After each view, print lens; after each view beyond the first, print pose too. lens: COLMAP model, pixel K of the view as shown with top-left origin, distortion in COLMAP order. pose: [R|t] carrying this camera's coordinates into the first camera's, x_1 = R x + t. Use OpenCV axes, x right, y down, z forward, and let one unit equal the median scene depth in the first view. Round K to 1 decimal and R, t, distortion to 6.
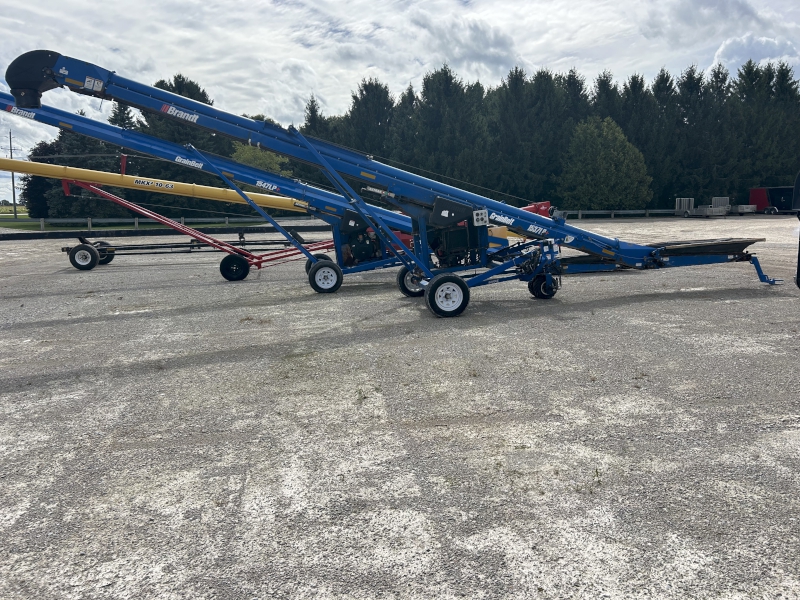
lens RADIAL K [[605.3, 0, 400.0], [0, 605.3, 300.0], [0, 0, 1]] dist [0.078009, -0.089587]
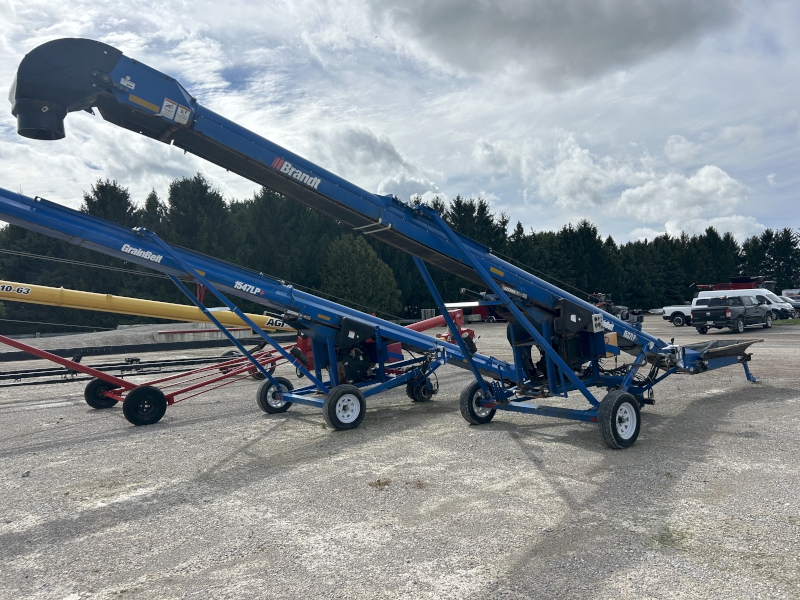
lens RADIAL K [[605.3, 0, 400.0], [0, 605.3, 300.0], [0, 0, 1]] dist [0.078009, -0.089587]
pose [[0.893196, -0.001707, 0.449665, -0.234295], [0.083934, 0.983051, -0.162992, -0.023800], [-0.441765, 0.183326, 0.878200, 0.171738]]
